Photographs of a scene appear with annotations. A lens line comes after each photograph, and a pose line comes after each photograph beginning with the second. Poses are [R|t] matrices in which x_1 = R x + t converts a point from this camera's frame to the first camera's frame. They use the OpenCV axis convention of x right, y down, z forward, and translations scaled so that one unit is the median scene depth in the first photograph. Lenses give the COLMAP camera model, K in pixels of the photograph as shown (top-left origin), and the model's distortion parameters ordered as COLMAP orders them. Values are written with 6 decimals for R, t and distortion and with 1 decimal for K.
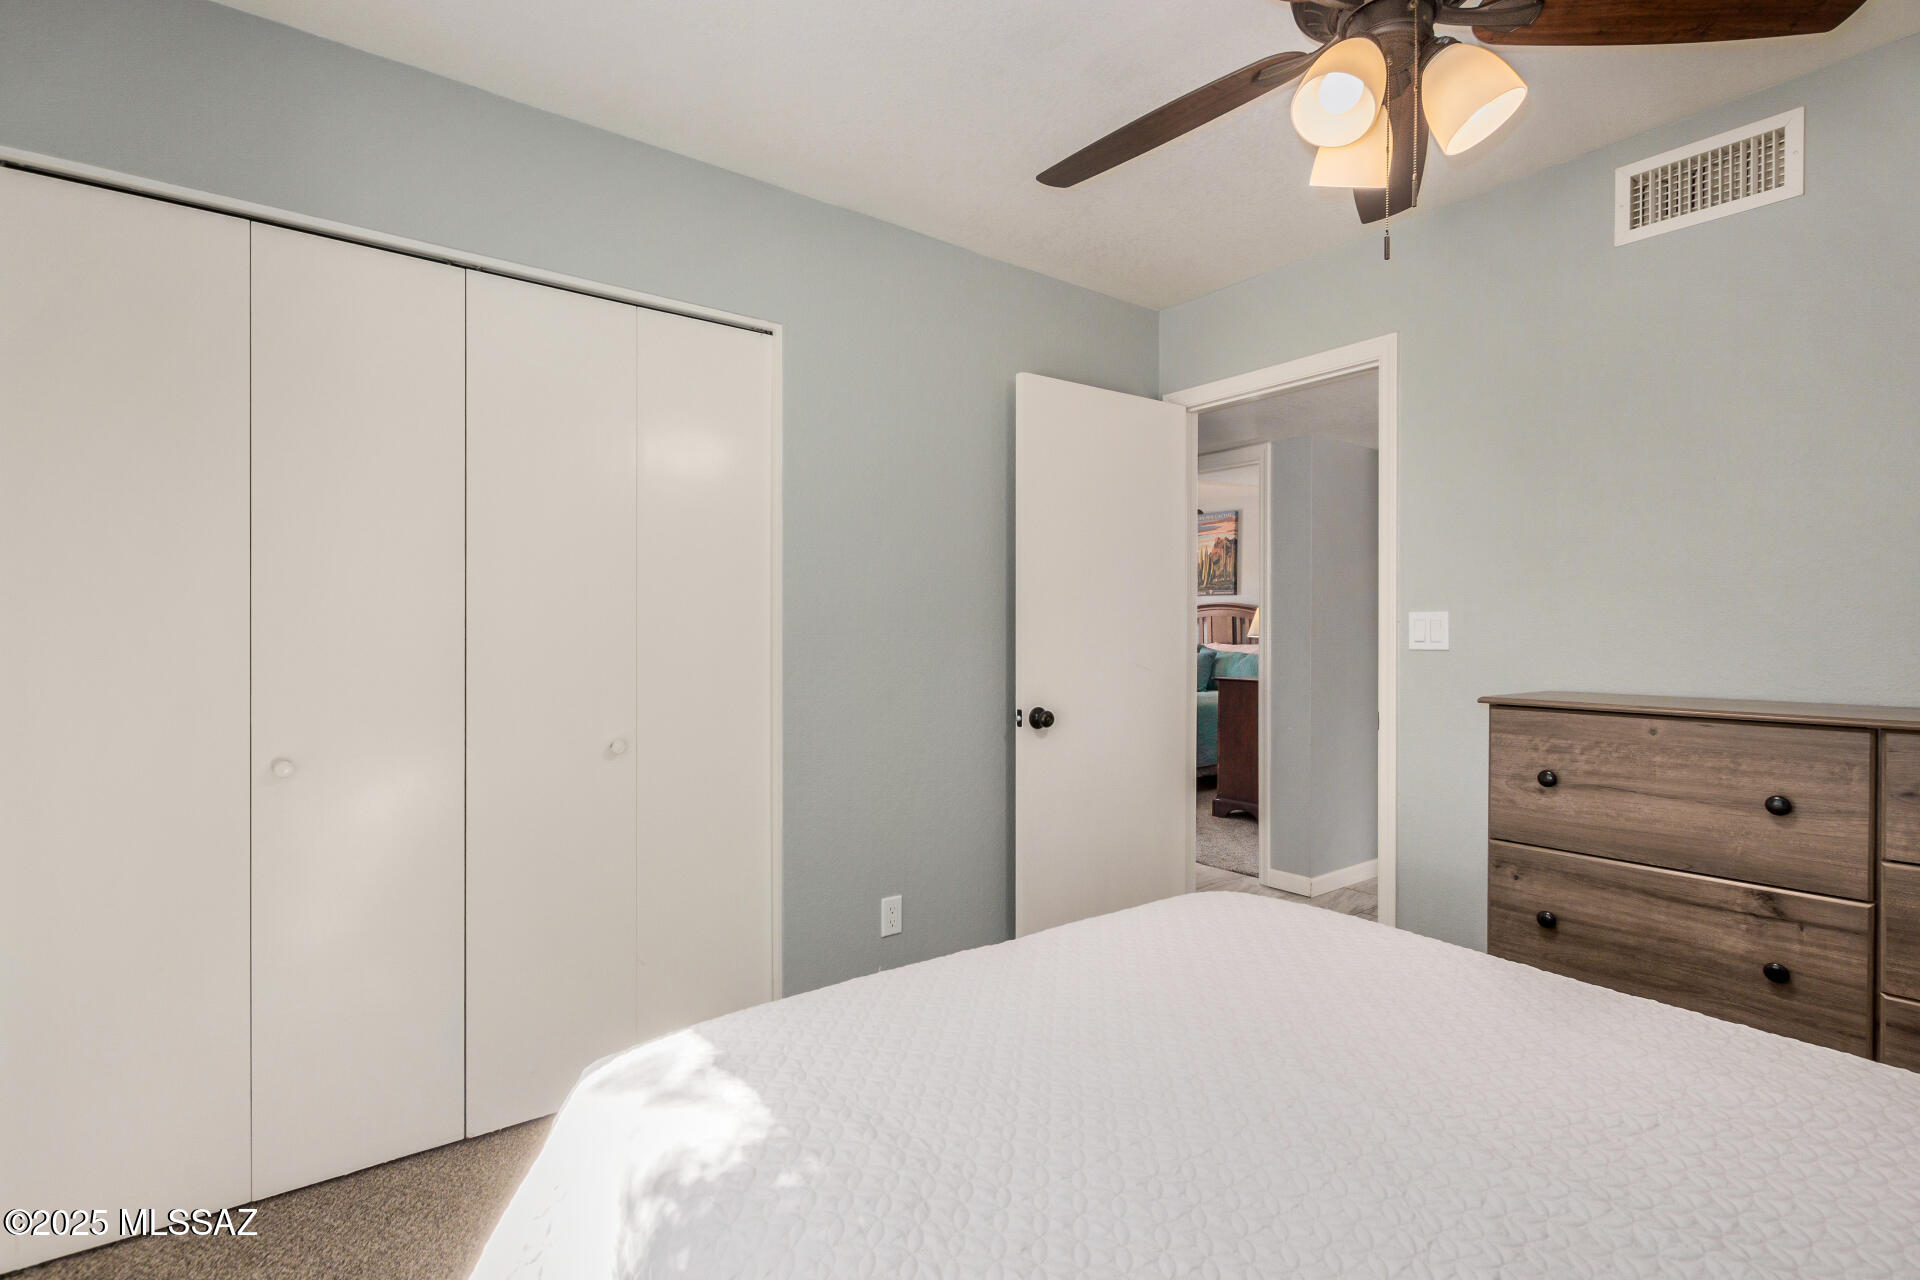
lens RADIAL K [[877.4, 0, 958.9], [0, 877.4, 642.0], [0, 0, 1]] dist [-0.005456, -0.001311]
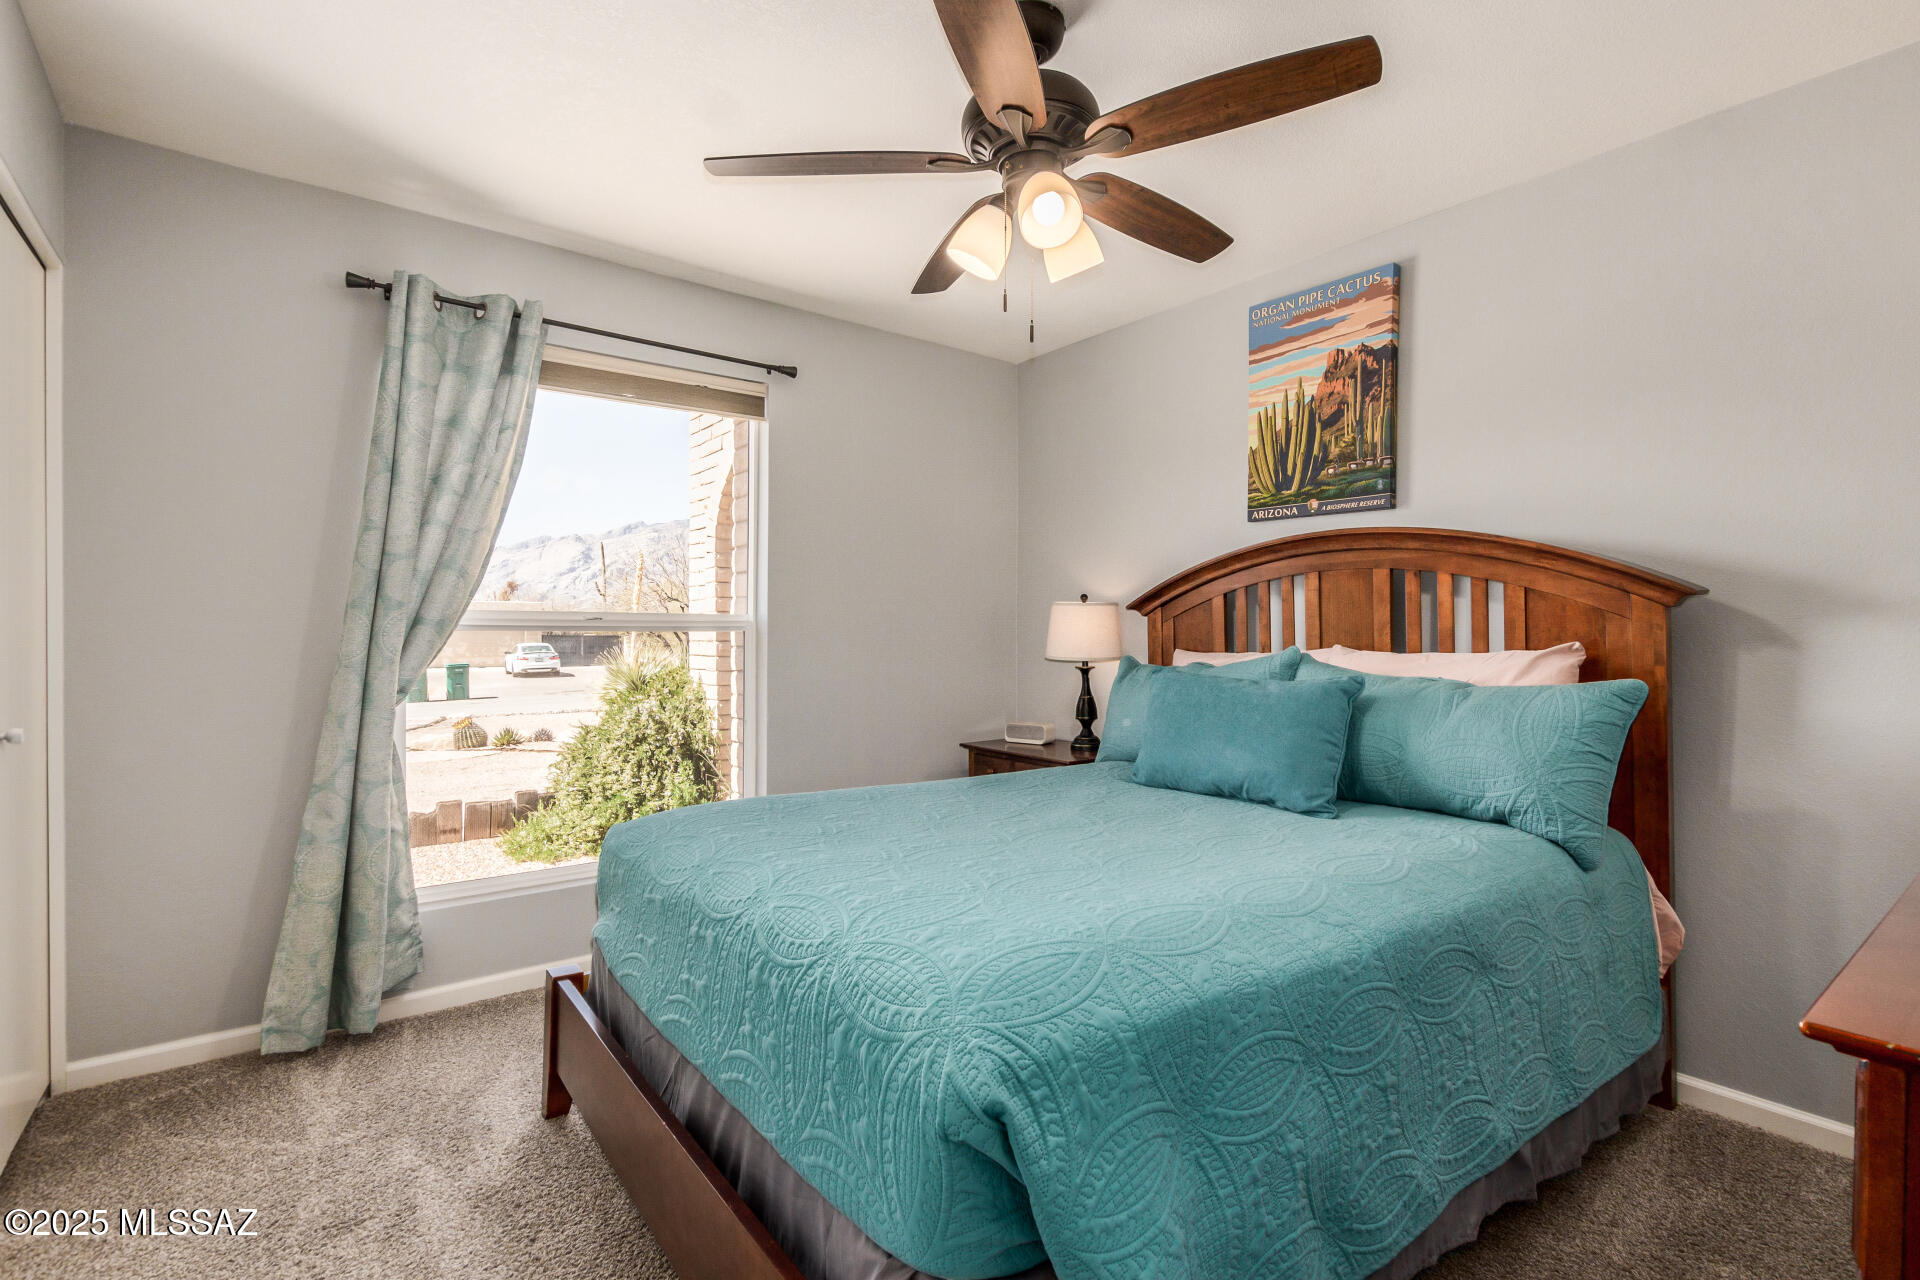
lens RADIAL K [[877.4, 0, 966.7], [0, 877.4, 636.6], [0, 0, 1]] dist [-0.005456, -0.001311]
pose [[0.999622, -0.003473, 0.027265, 0.137051], [0.003436, 0.999993, 0.001430, -0.003814], [-0.027270, -0.001335, 0.999627, 0.656602]]
